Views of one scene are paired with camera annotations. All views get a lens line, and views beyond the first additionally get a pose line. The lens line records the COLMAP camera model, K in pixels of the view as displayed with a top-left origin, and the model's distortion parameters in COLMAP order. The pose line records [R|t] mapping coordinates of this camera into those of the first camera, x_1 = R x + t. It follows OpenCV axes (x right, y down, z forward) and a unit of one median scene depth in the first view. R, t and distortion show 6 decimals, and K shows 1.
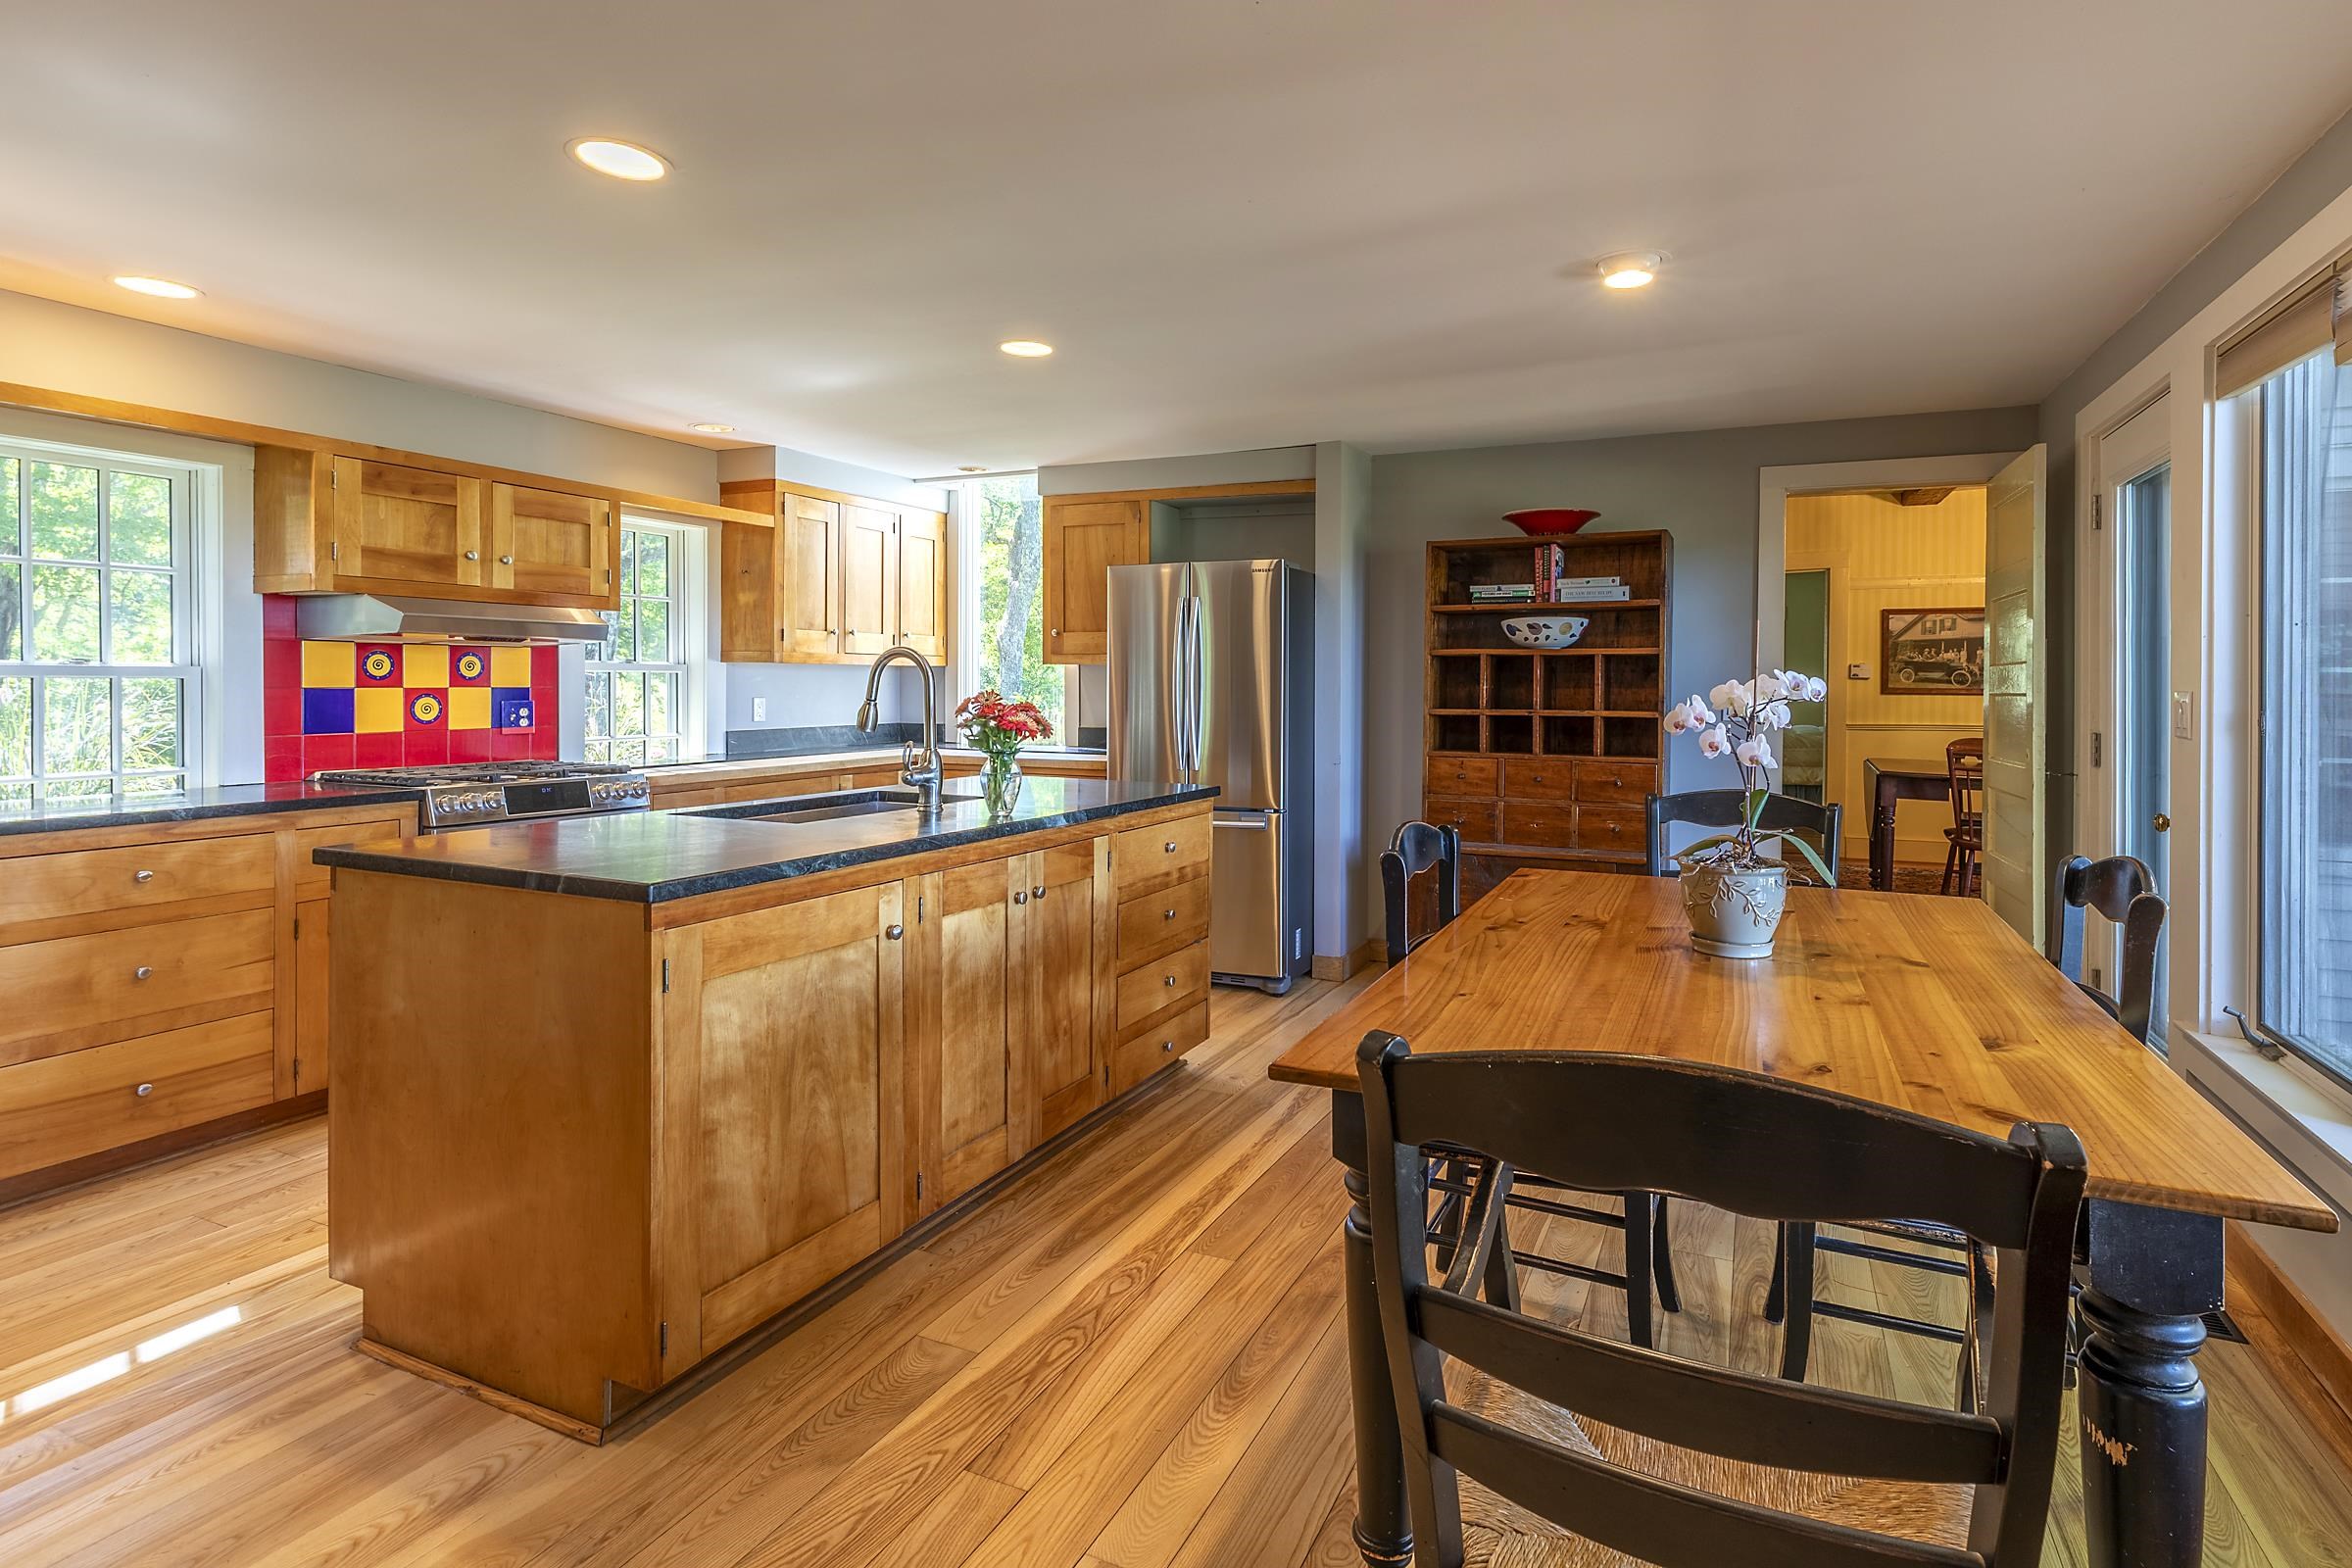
lens RADIAL K [[1145.7, 0, 1236.1], [0, 1145.7, 701.4], [0, 0, 1]] dist [-0.001681, -0.000619]
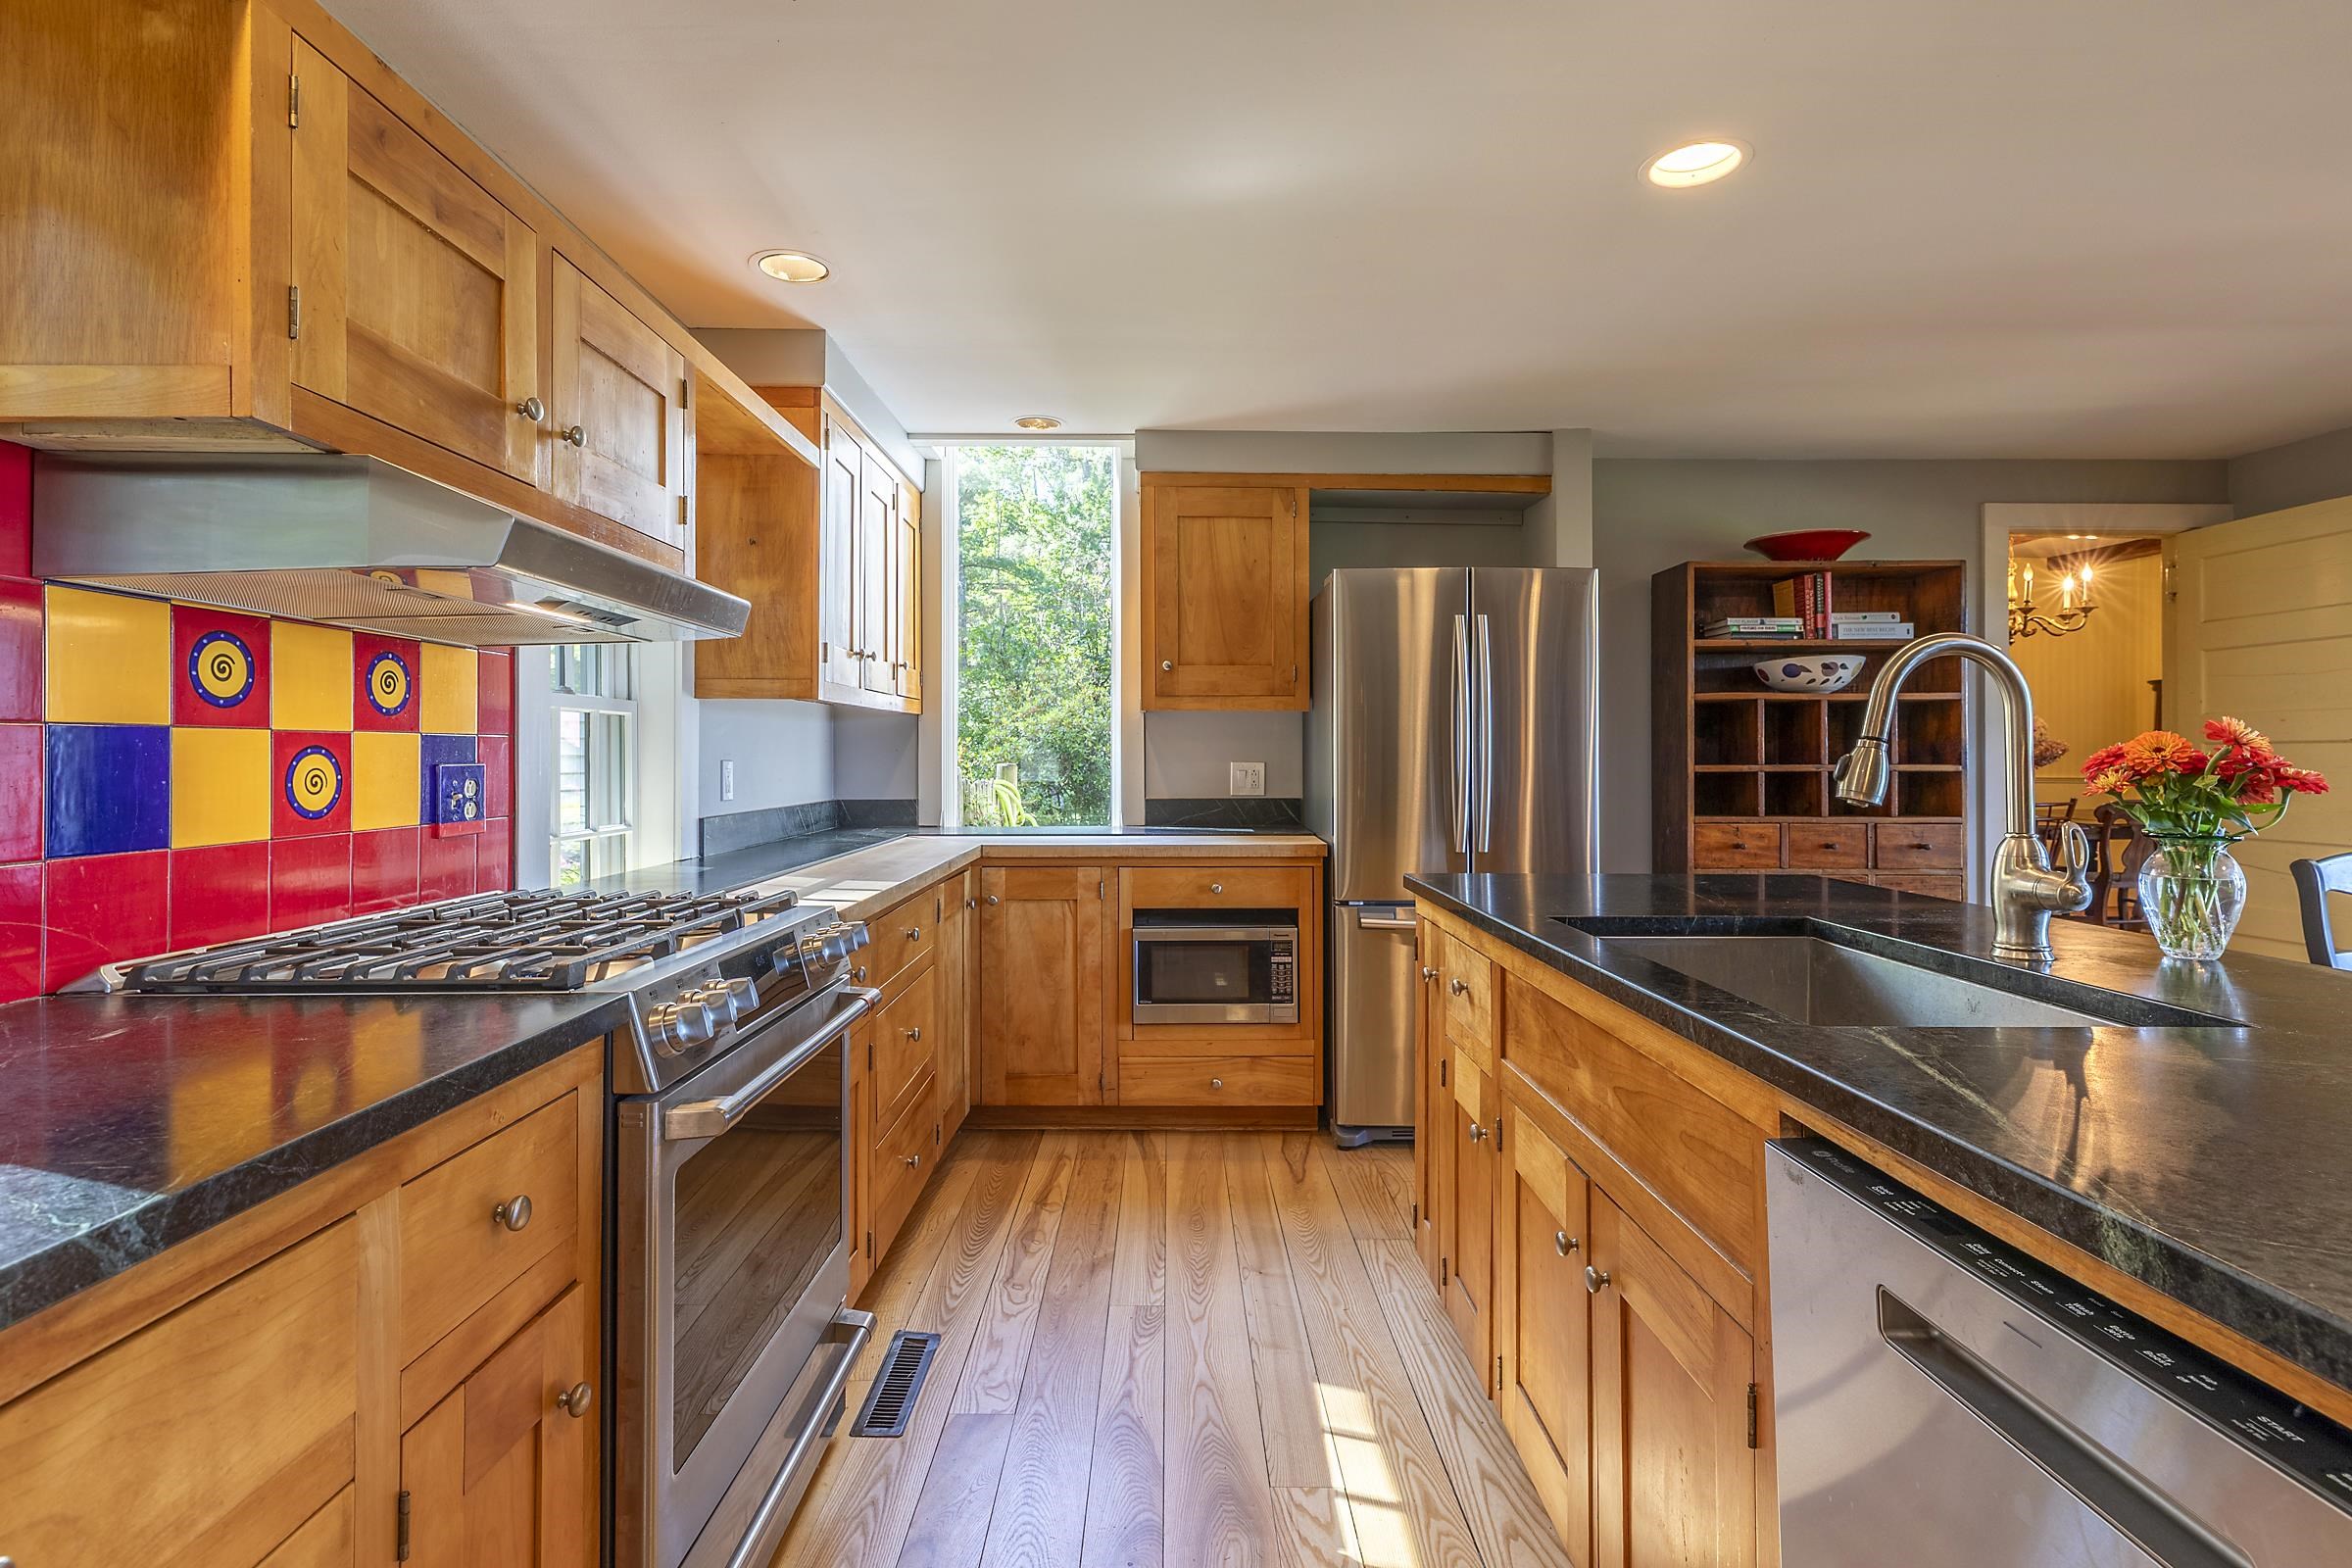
lens RADIAL K [[1093.3, 0, 1163.7], [0, 1093.3, 756.8], [0, 0, 1]] dist [0.001695, 0.000287]
pose [[0.913259, -0.006779, 0.407324, -0.569552], [0.012275, 0.999865, -0.010881, 0.005102], [-0.407195, 0.014937, 0.913219, 0.500709]]
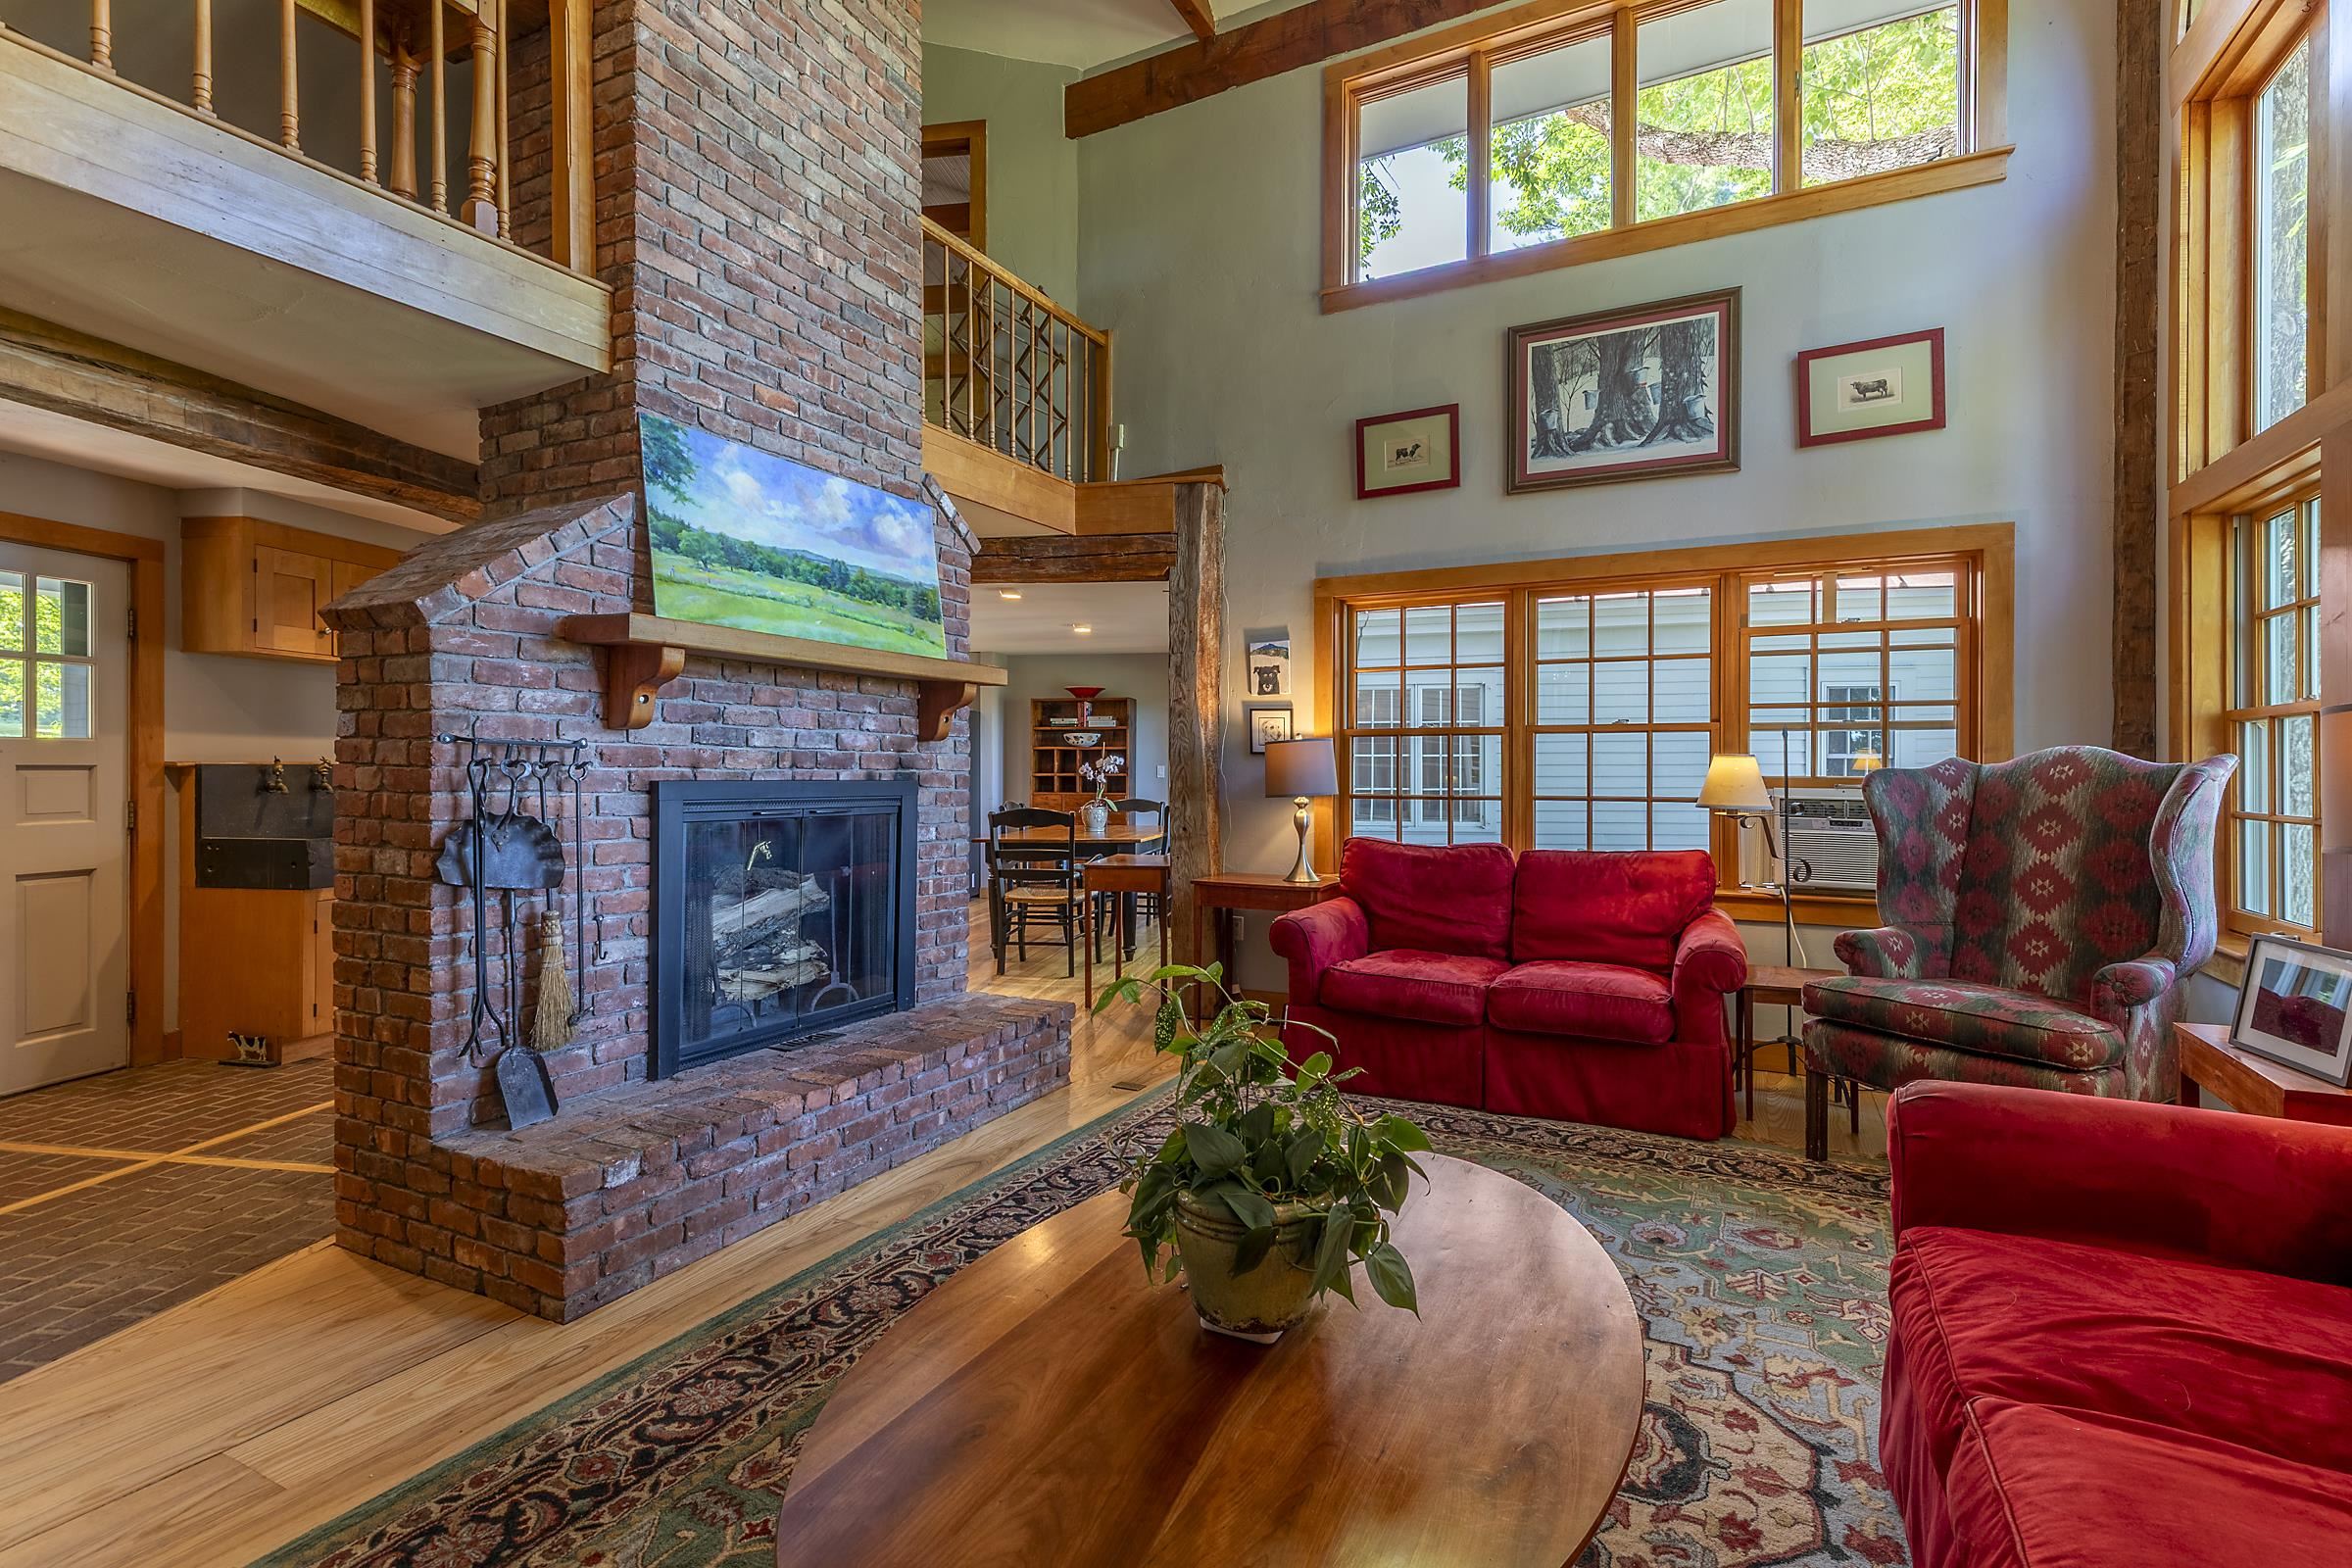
lens RADIAL K [[1093.3, 0, 1163.7], [0, 1093.3, 756.8], [0, 0, 1]] dist [0.001695, 0.000287]
pose [[0.971802, 0.000846, 0.235796, -0.098884], [0.005611, 0.999627, -0.026710, 0.037175], [-0.235730, 0.027280, 0.971436, -1.301278]]
